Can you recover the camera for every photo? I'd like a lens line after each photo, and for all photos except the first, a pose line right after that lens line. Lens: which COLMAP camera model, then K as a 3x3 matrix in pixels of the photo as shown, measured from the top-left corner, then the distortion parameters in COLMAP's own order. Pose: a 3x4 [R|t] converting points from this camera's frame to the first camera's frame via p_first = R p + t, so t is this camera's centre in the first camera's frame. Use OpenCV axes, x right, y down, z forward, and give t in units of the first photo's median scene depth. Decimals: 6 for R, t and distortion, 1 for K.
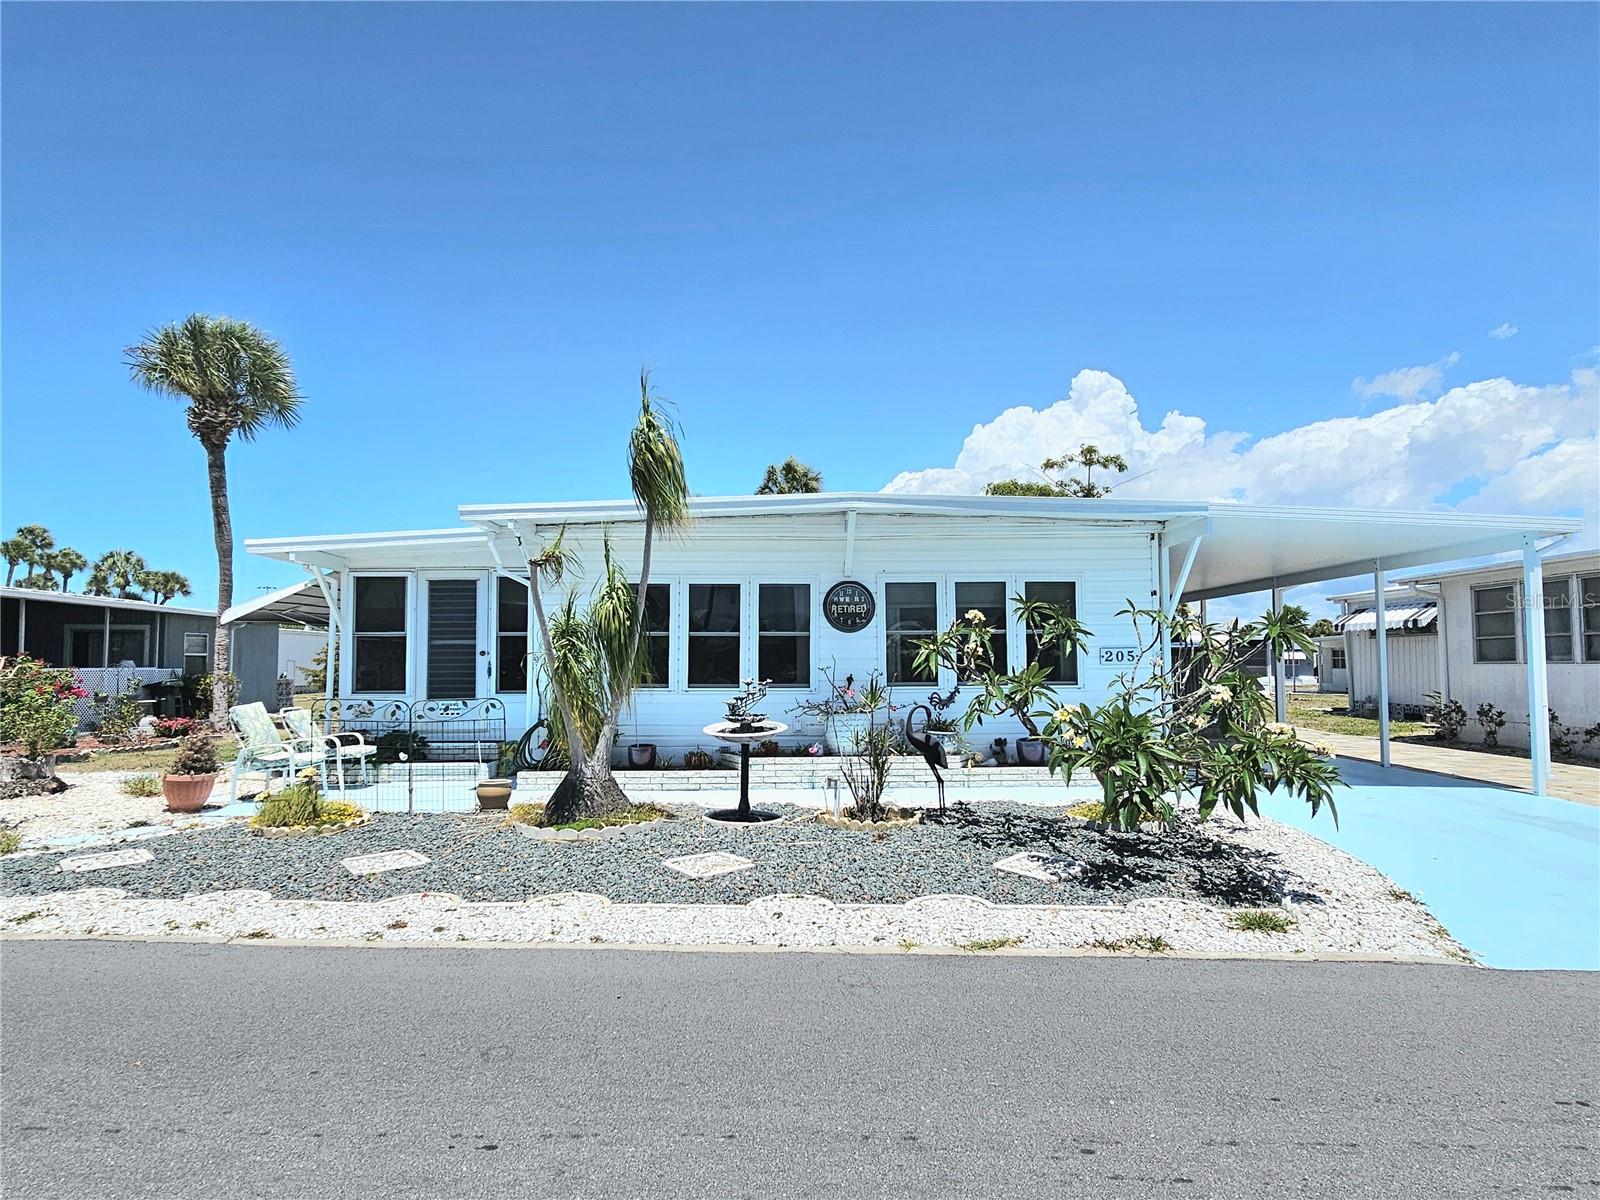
lens RADIAL K [[906.3, 0, 800.0], [0, 906.3, 600.0], [0, 0, 1]] dist [-0.002098, -0.000598]
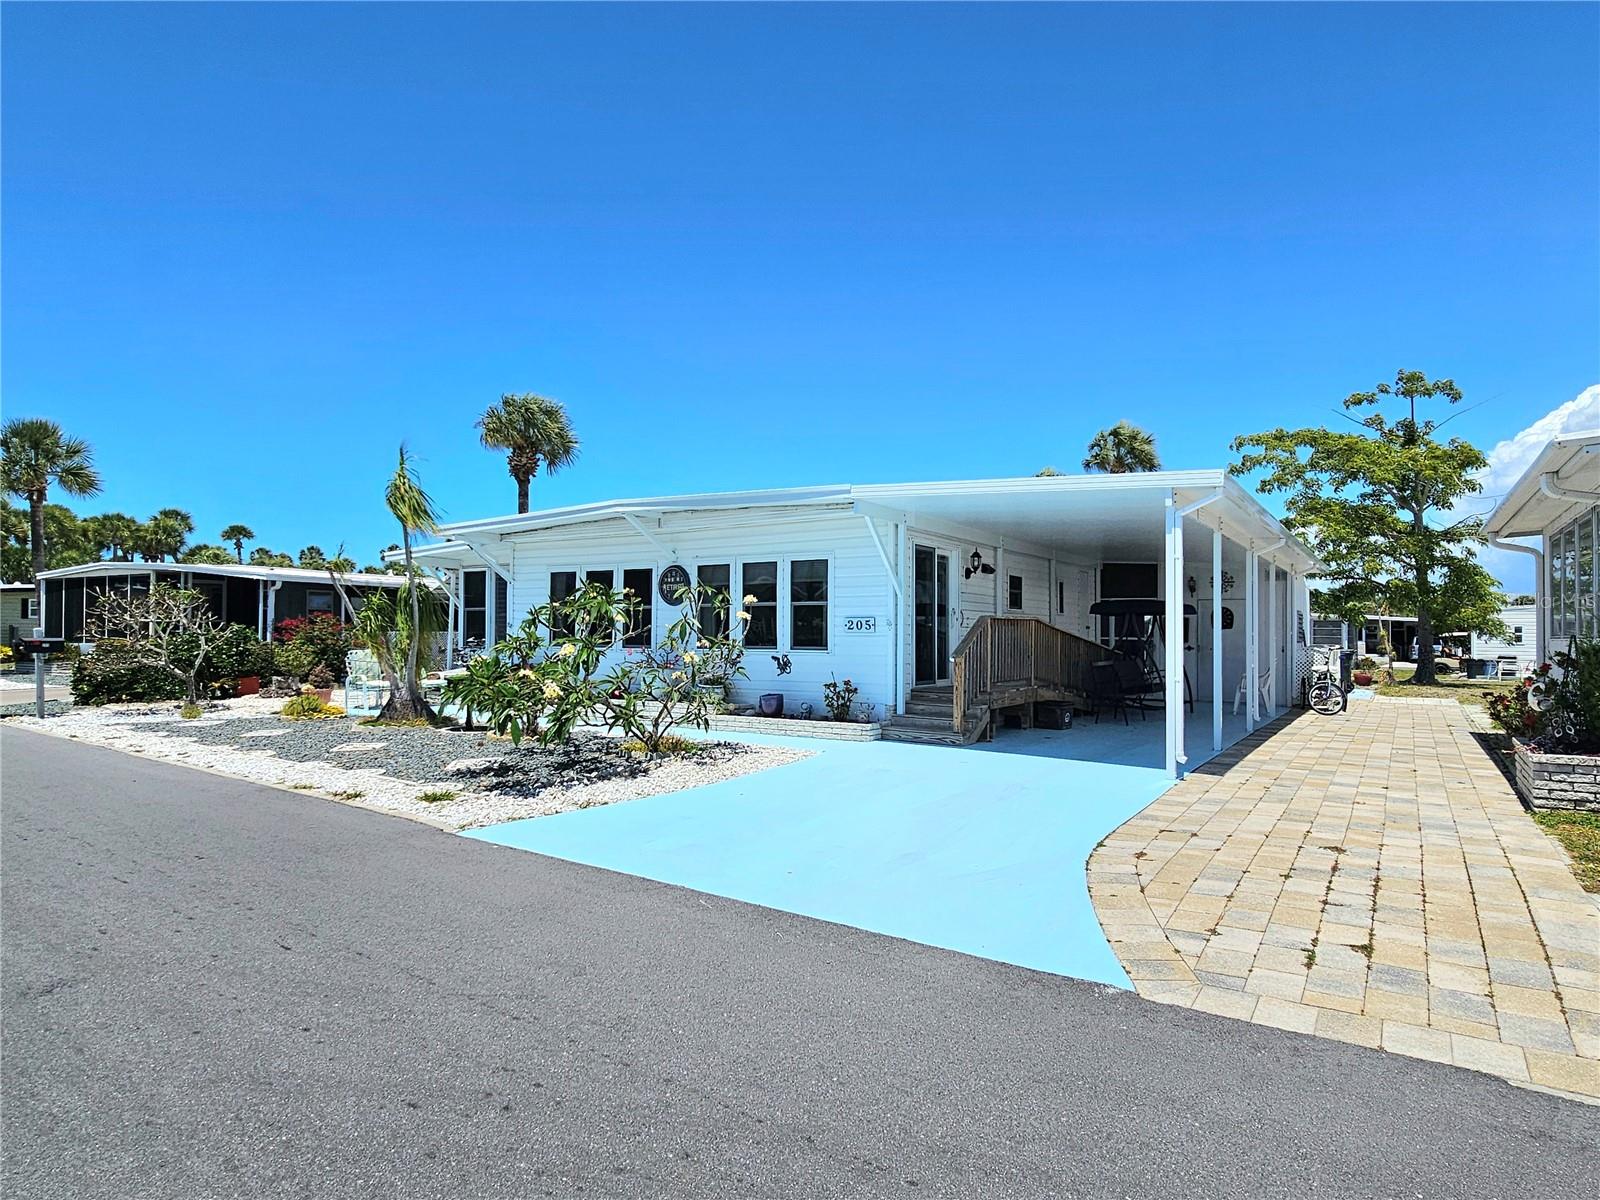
lens RADIAL K [[880.6, 0, 800.9], [0, 880.6, 618.0], [0, 0, 1]] dist [-0.001564, -0.000063]
pose [[0.841942, -0.001426, -0.539566, 0.786833], [0.029909, 0.998582, 0.044031, 0.003566], [0.538739, -0.053209, 0.840791, 0.048546]]
